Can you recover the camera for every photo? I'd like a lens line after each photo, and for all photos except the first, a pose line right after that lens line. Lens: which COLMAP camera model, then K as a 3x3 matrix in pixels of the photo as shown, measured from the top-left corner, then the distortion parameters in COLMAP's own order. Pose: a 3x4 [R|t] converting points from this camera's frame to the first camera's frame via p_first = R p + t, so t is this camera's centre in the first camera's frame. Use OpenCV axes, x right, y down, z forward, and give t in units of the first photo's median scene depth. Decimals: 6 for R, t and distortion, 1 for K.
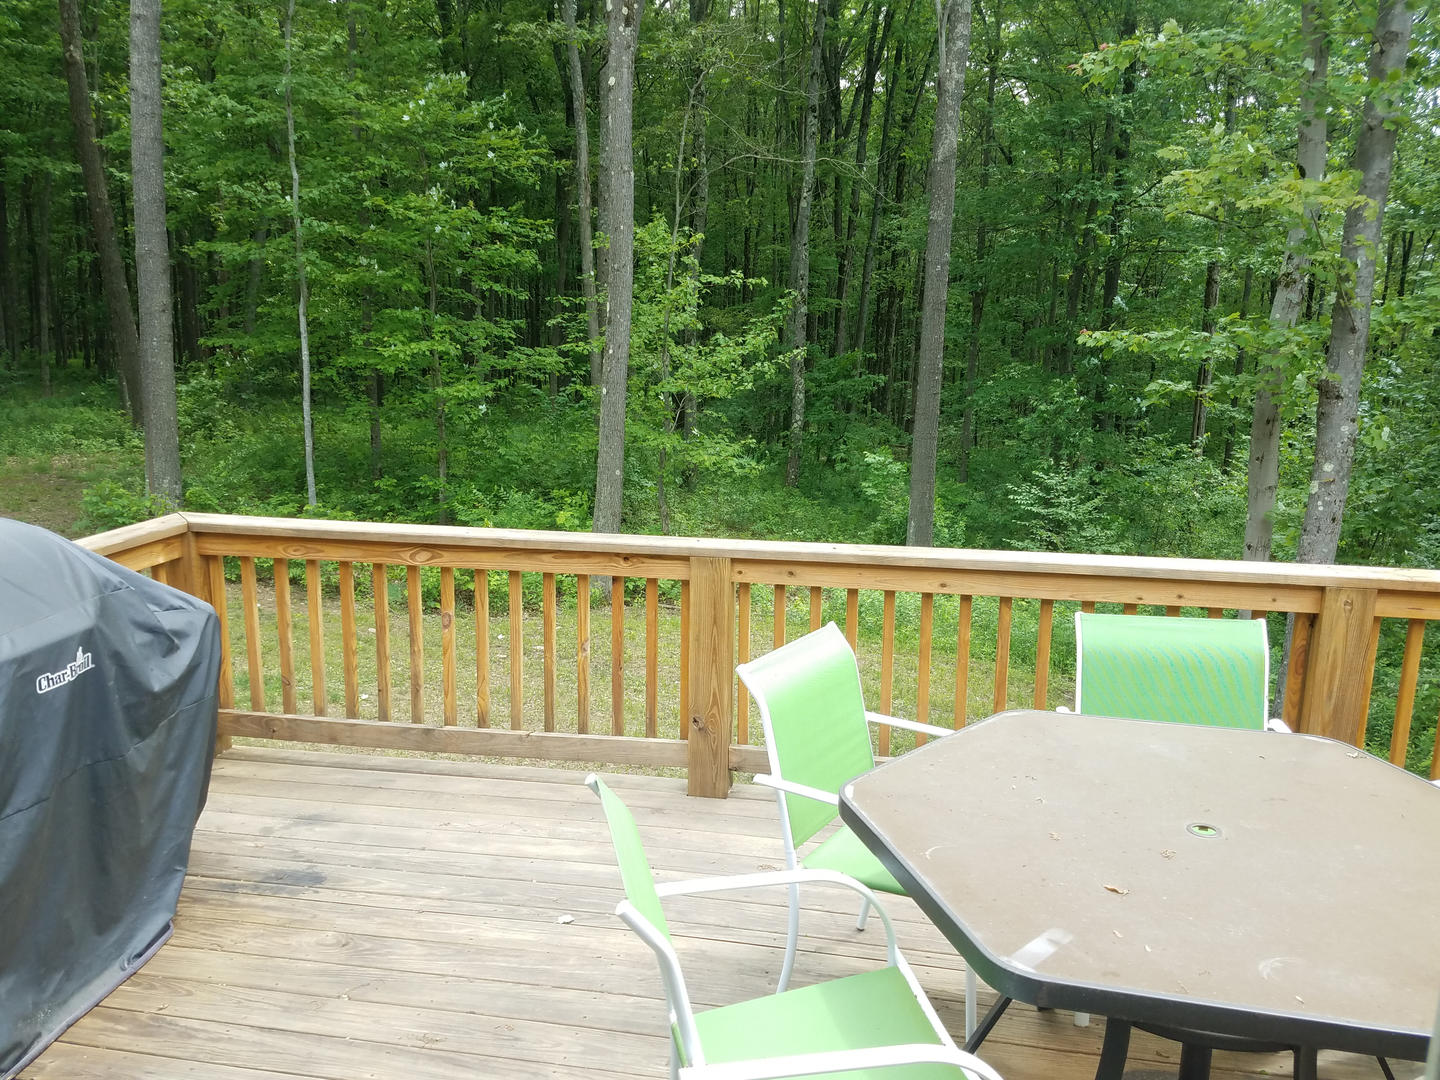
lens RADIAL K [[1176.8, 0, 720.0], [0, 1176.8, 540.0], [0, 0, 1]] dist [0.099414, -0.145081]
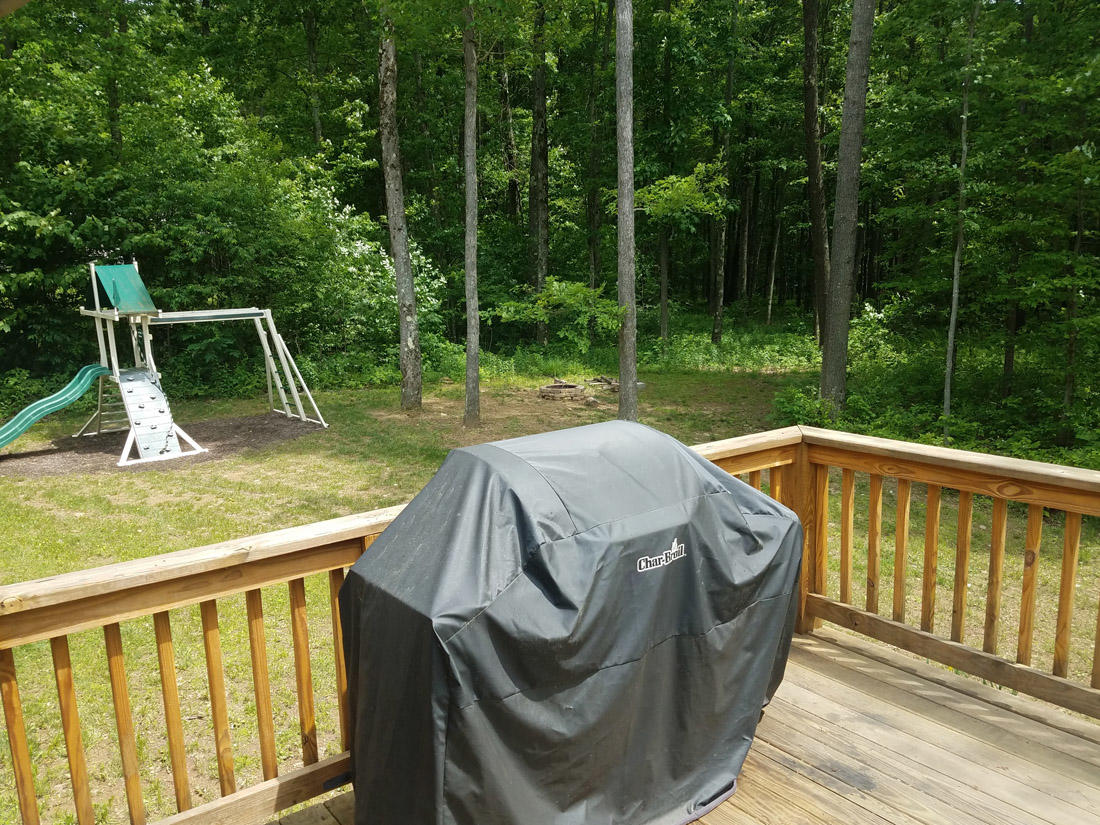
lens RADIAL K [[898.9, 0, 550.0], [0, 898.9, 412.5], [0, 0, 1]] dist [0.099414, -0.145081]
pose [[0.727243, 0.081251, -0.681554, -0.012604], [-0.098001, 0.995087, 0.014058, -0.026577], [0.679348, 0.056570, 0.731632, 0.172471]]
